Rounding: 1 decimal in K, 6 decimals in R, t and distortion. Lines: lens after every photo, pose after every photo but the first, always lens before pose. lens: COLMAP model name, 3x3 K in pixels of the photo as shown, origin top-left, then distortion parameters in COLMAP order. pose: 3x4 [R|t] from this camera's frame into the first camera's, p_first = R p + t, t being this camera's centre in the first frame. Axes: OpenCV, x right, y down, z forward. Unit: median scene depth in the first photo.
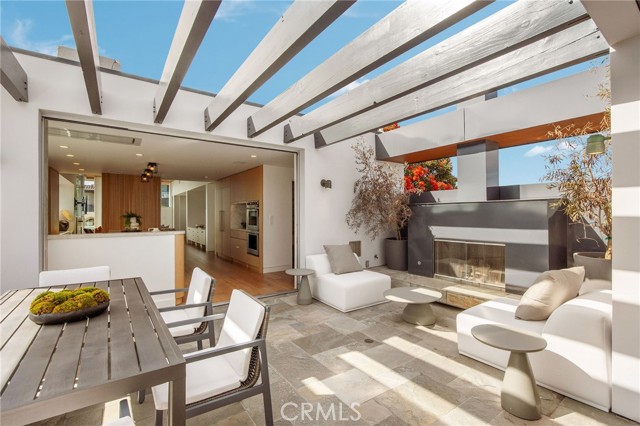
lens RADIAL K [[285.3, 0, 320.0], [0, 285.3, 213.0], [0, 0, 1]] dist [-0.000237, -0.000013]
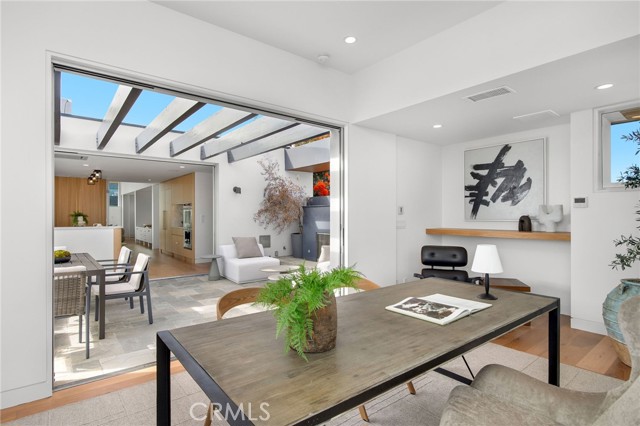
lens RADIAL K [[322.6, 0, 320.0], [0, 322.6, 213.0], [0, 0, 1]] dist [0.001639, 0.000369]
pose [[0.997951, 0.003514, 0.063880, 0.278517], [-0.003544, 0.999994, 0.000350, -0.001050], [-0.063879, -0.000575, 0.997958, -0.445303]]
